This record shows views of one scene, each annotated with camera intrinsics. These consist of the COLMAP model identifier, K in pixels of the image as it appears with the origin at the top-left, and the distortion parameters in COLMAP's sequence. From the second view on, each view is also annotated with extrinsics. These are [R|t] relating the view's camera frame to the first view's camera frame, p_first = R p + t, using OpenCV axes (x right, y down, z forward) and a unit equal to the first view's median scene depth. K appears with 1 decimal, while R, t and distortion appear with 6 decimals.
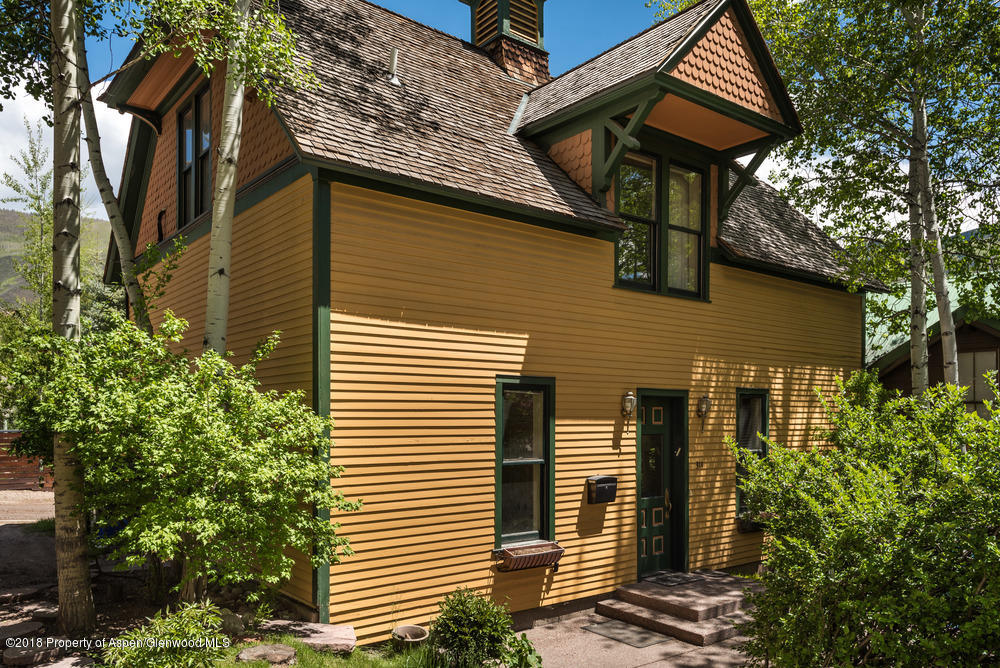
lens RADIAL K [[731.4, 0, 476.0], [0, 731.4, 420.7], [0, 0, 1]] dist [0.002903, -0.001562]
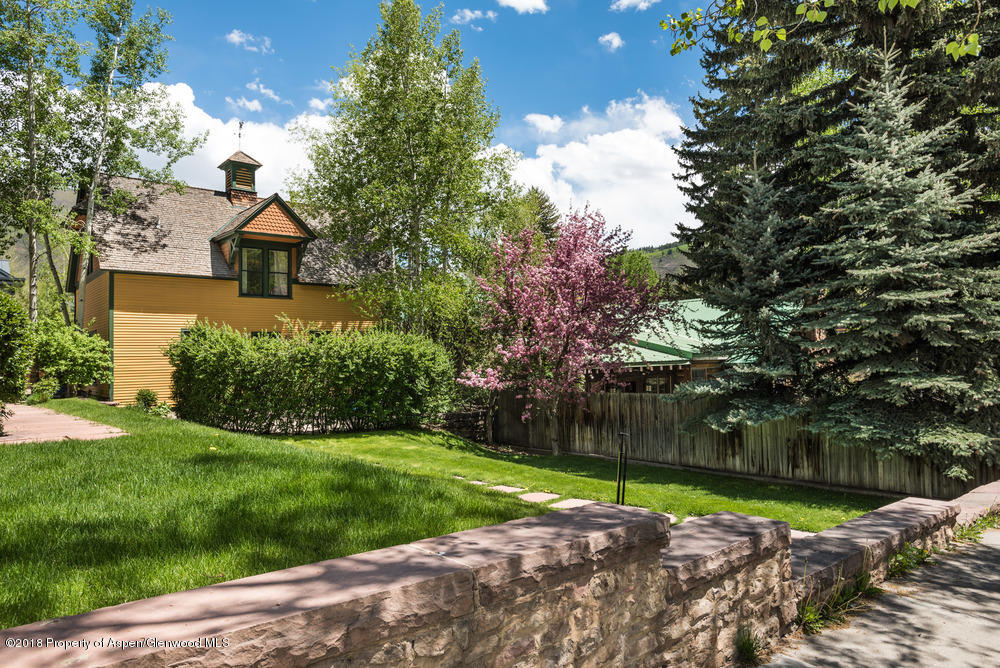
lens RADIAL K [[648.1, 0, 505.4], [0, 648.1, 337.1], [0, 0, 1]] dist [-0.001561, -0.000947]
pose [[0.998413, -0.019187, 0.052951, 1.114917], [0.021126, 0.999117, -0.036313, 0.091493], [-0.052208, 0.037374, 0.997937, -1.609364]]
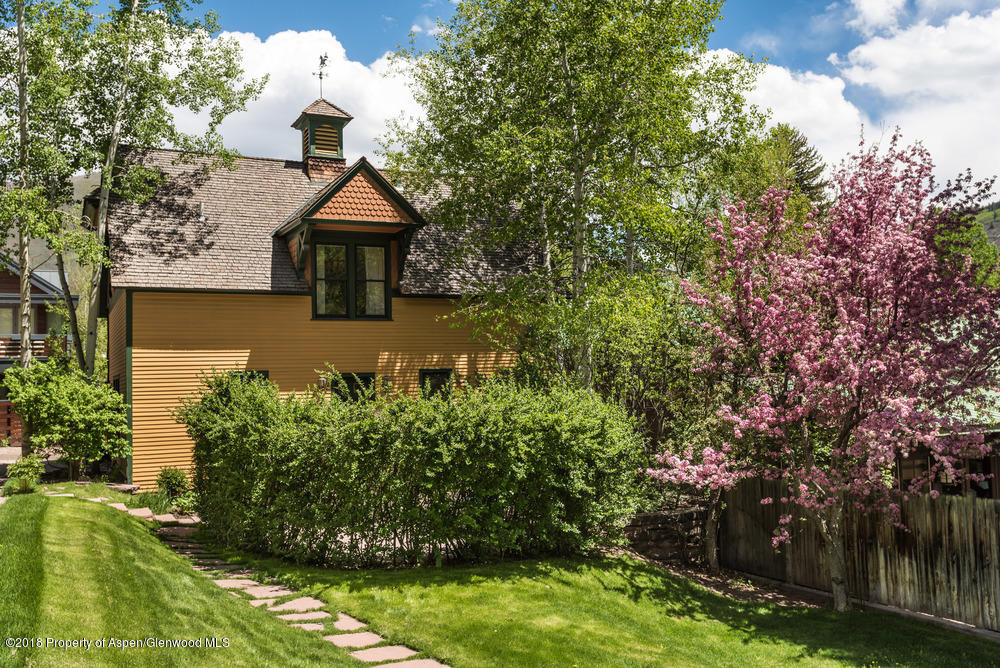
lens RADIAL K [[904.4, 0, 490.7], [0, 904.4, 337.1], [0, 0, 1]] dist [0.025947, -0.031677]
pose [[0.976016, -0.037316, -0.214477, 1.148000], [0.025590, 0.998035, -0.057190, 0.005013], [0.216189, 0.050330, 0.975053, -1.169837]]
